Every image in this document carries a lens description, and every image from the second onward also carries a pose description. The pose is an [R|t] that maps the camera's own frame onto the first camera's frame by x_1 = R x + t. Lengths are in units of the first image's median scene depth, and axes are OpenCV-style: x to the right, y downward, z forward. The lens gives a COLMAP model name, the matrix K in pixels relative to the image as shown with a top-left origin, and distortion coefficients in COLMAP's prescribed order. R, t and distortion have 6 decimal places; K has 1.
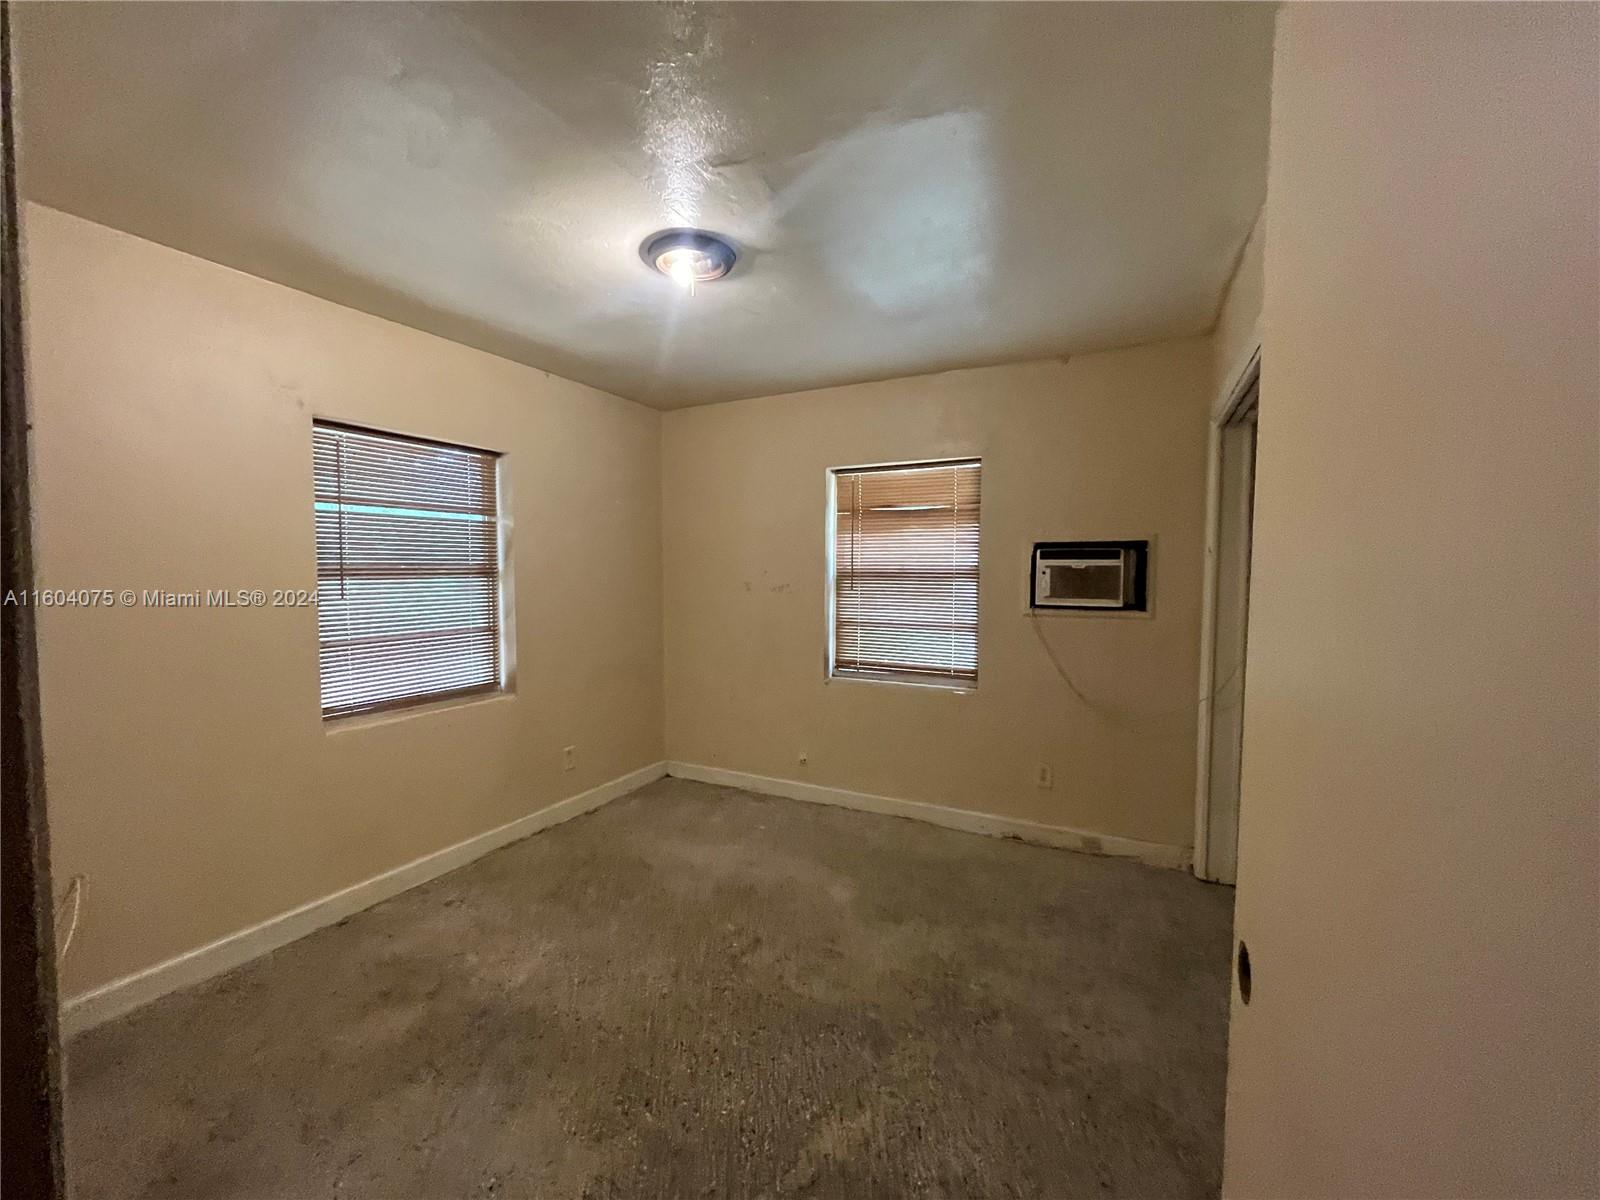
lens RADIAL K [[652.1, 0, 798.2], [0, 652.1, 601.9], [0, 0, 1]] dist [0.000287, -0.000286]
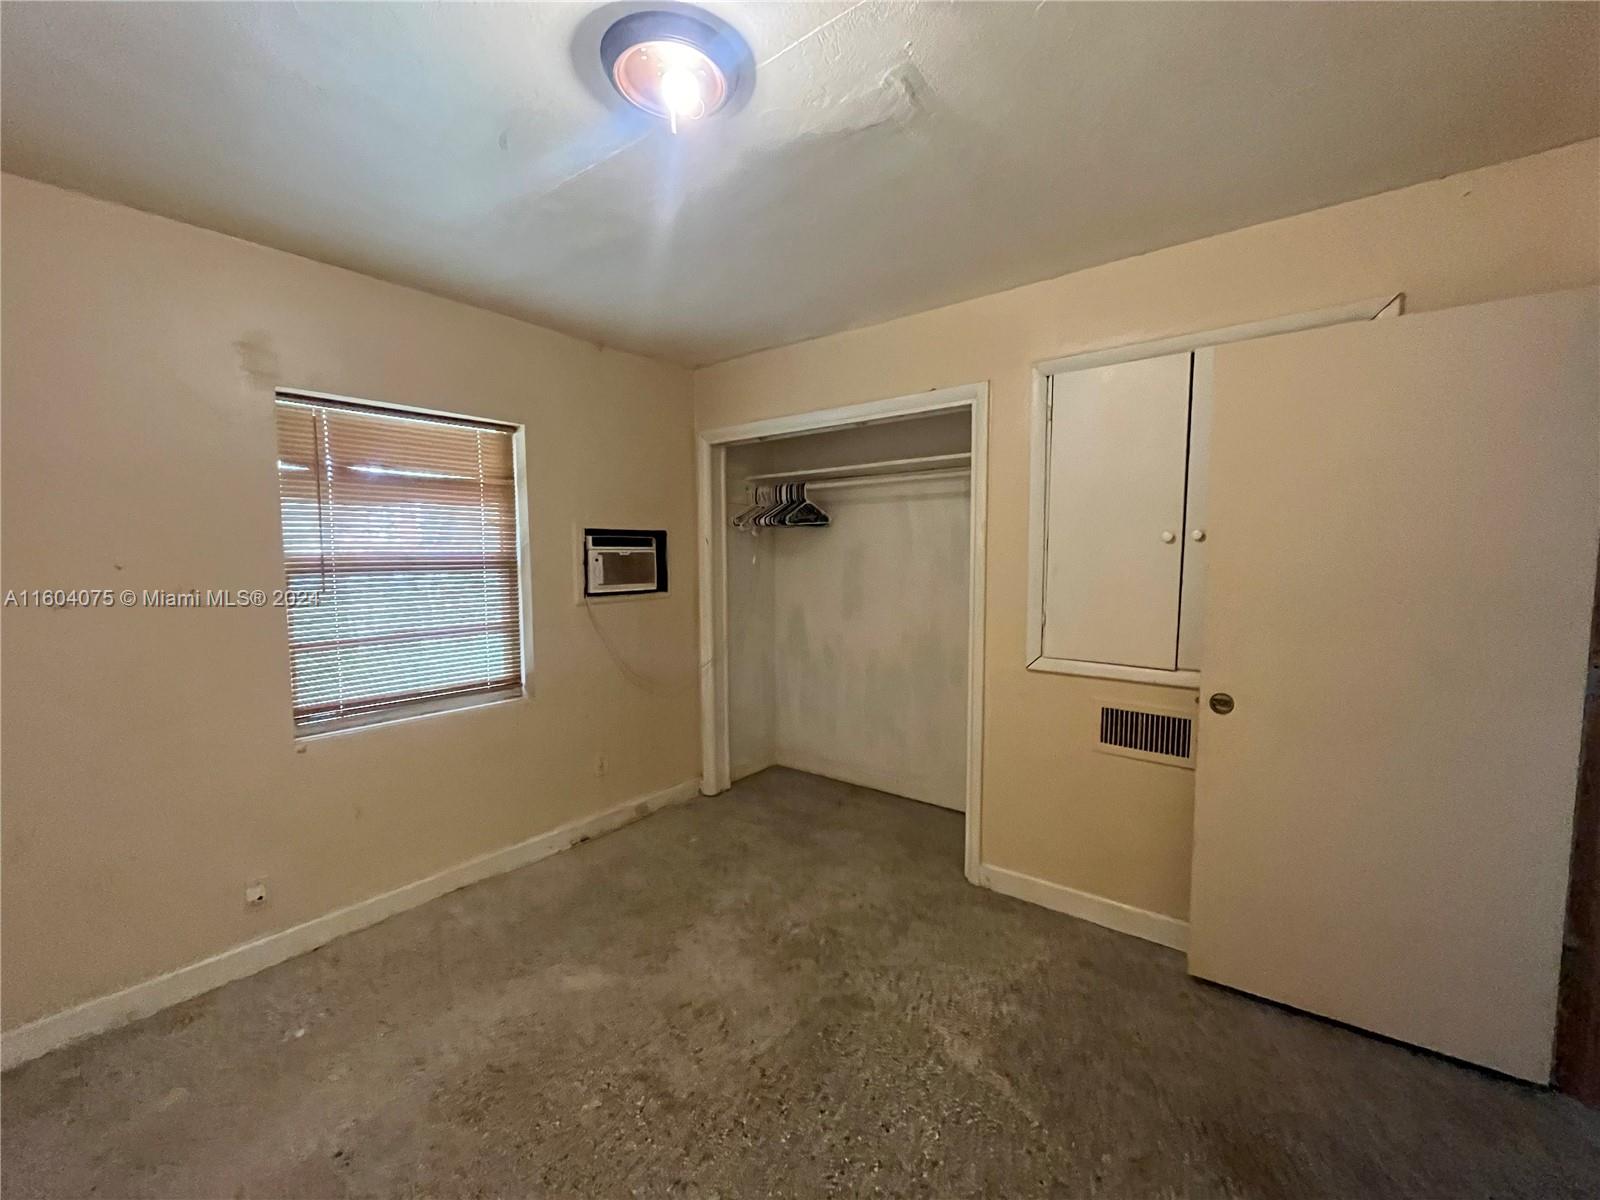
lens RADIAL K [[644.5, 0, 802.5], [0, 644.5, 603.5], [0, 0, 1]] dist [-0.000136, 0.000138]
pose [[0.194702, -0.077939, 0.977761, -0.534280], [0.059730, 0.995930, 0.067493, -0.026985], [-0.979042, 0.045261, 0.198565, 0.522815]]
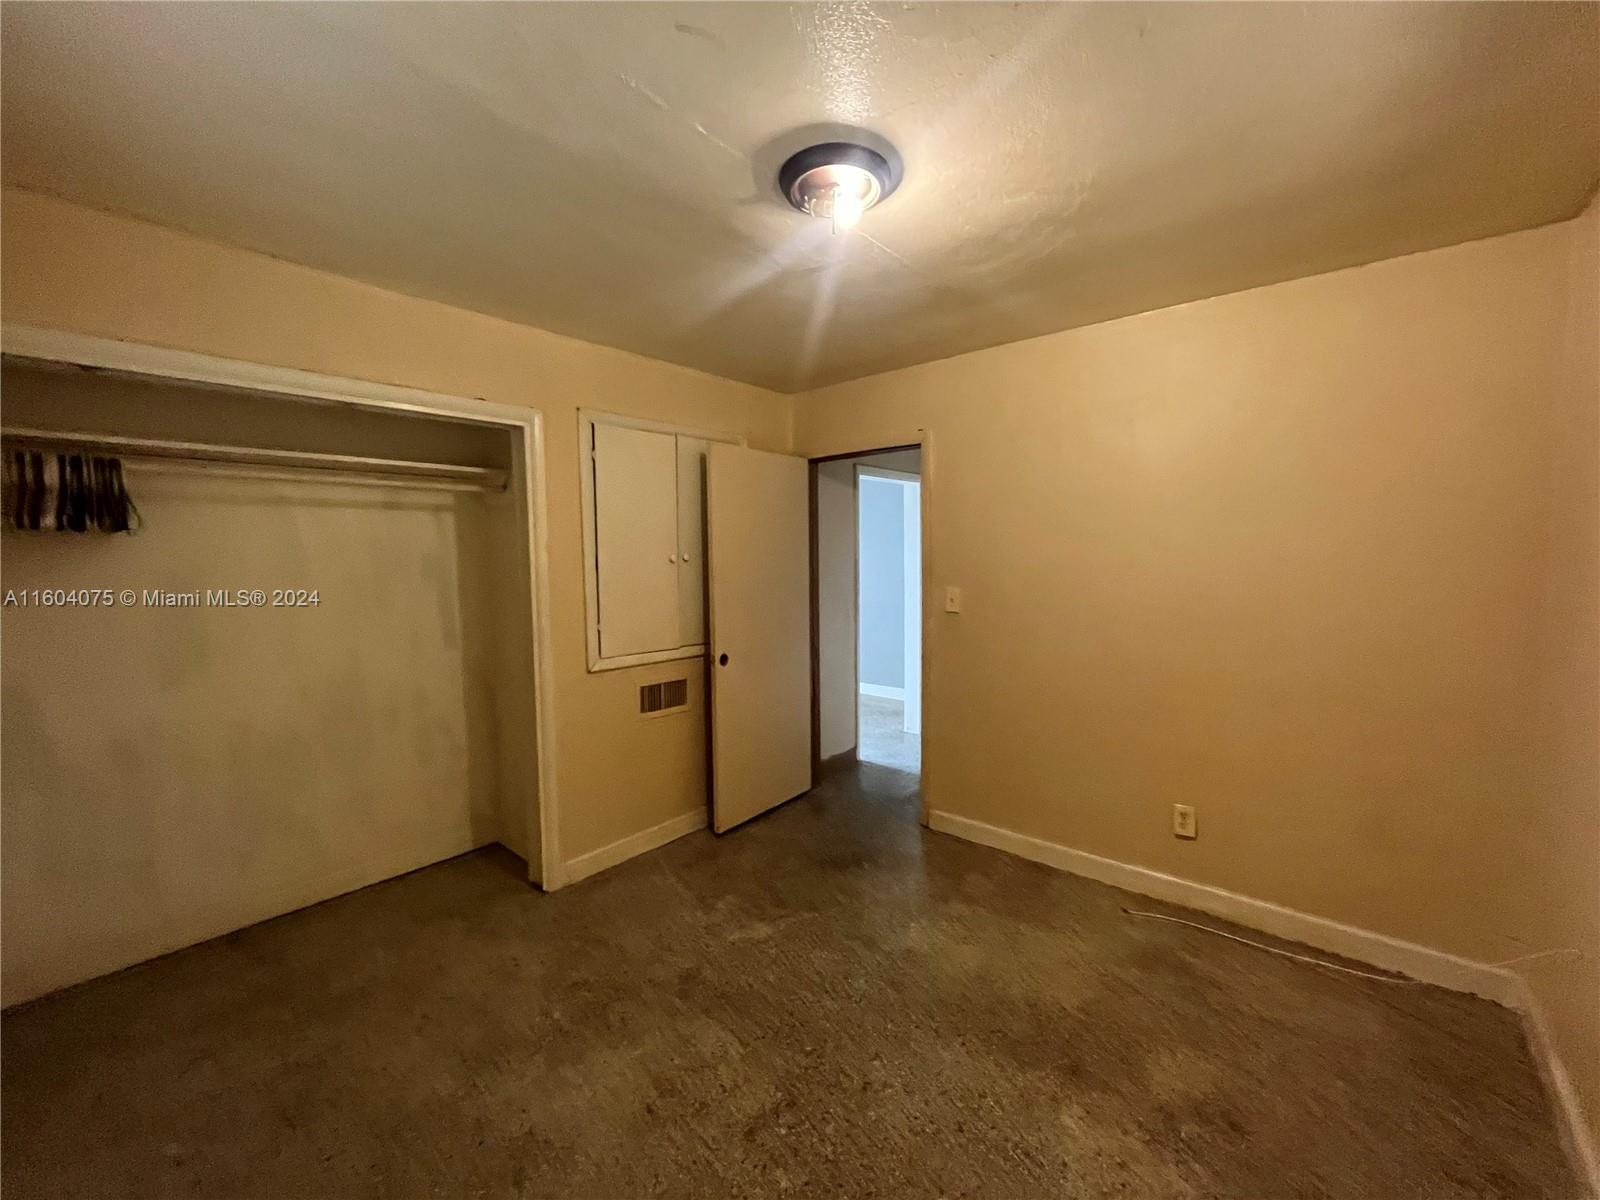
lens RADIAL K [[645.2, 0, 790.8], [0, 645.2, 604.6], [0, 0, 1]] dist [0.001164, 0.000035]
pose [[-0.967421, -0.009792, 0.252983, -0.210413], [0.024592, 0.990892, 0.132398, -0.088412], [-0.251975, 0.134306, -0.958369, 1.225843]]
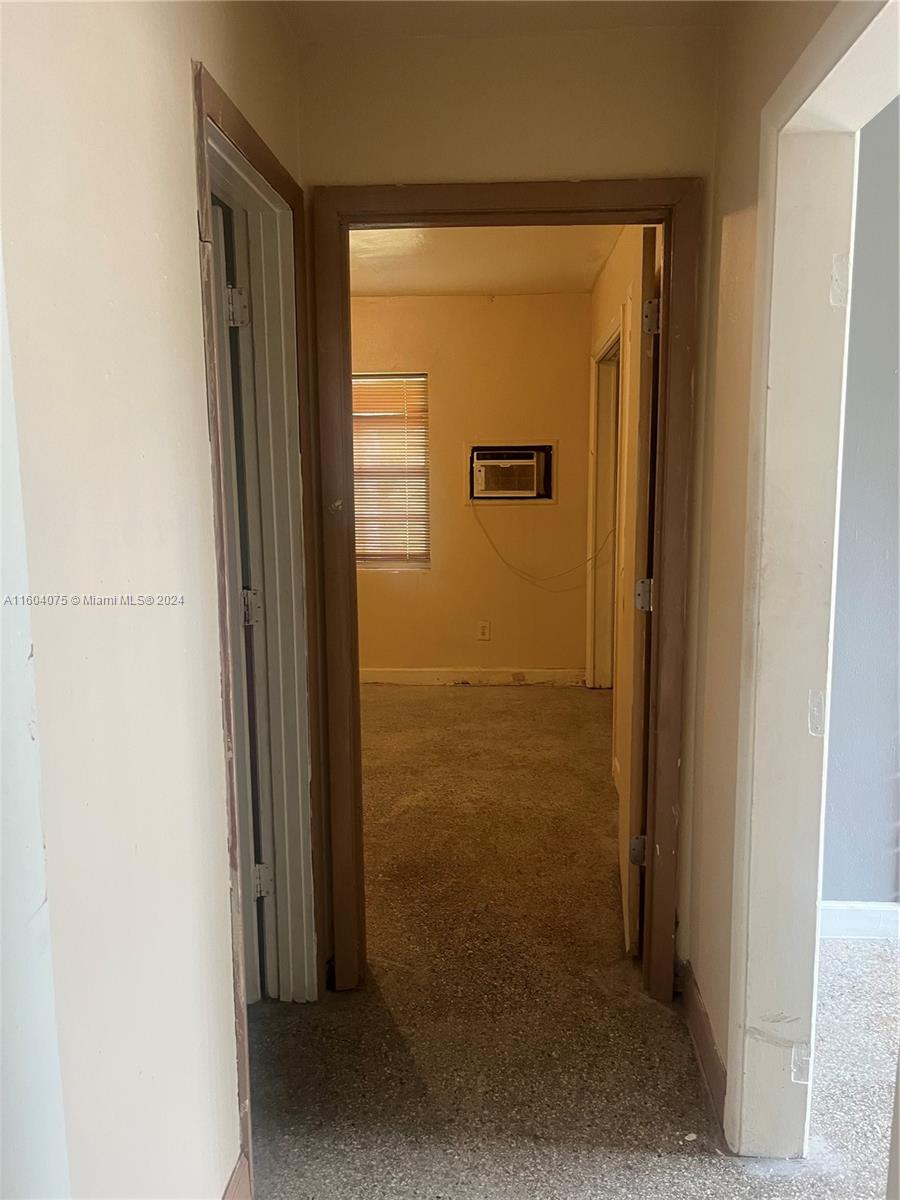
lens RADIAL K [[914.9, 0, 470.3], [0, 914.9, 596.0], [0, 0, 1]] dist [0.079548, -0.110184]
pose [[0.913128, -0.067979, 0.401966, -0.382681], [0.030456, 0.994619, 0.099019, 0.021096], [-0.406534, -0.078174, 0.910285, -0.648787]]
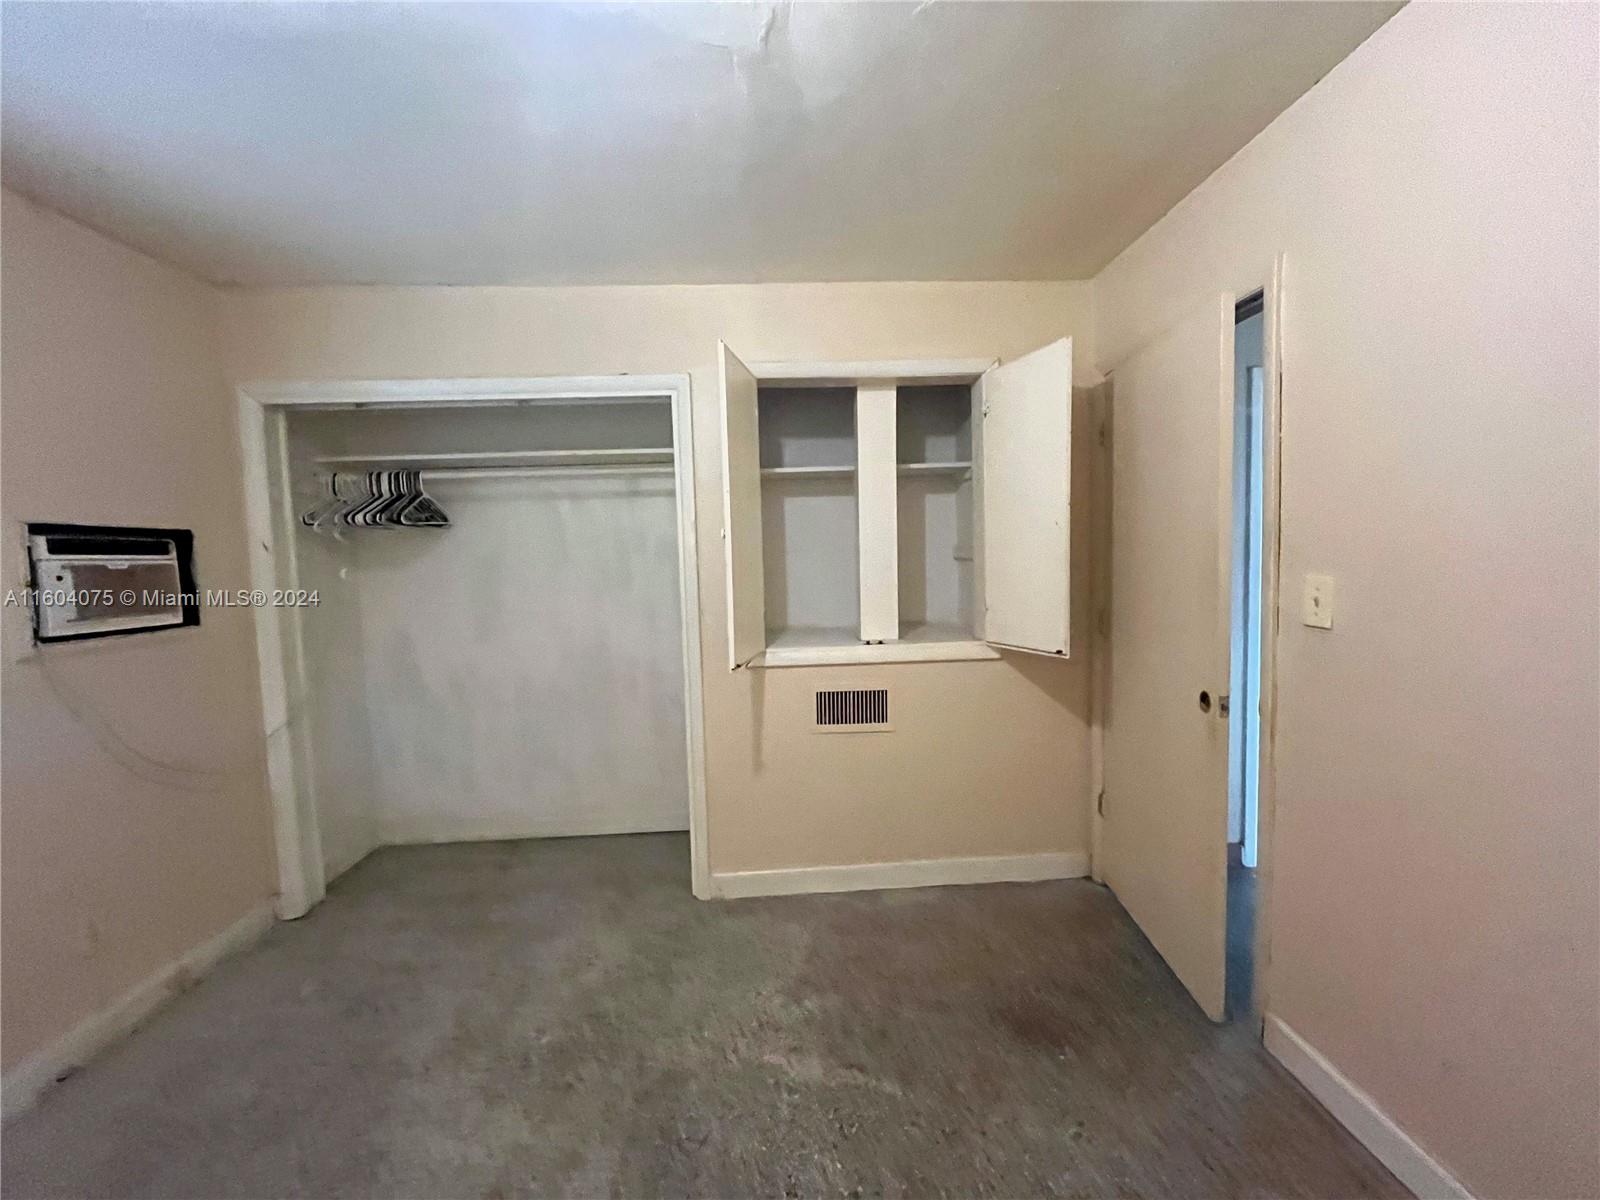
lens RADIAL K [[645.2, 0, 790.8], [0, 645.2, 604.6], [0, 0, 1]] dist [0.001164, 0.000035]
pose [[-0.490401, -0.048448, 0.870149, -0.429435], [0.077766, 0.992038, 0.099062, -0.028901], [-0.868020, 0.116249, -0.482729, 0.748225]]
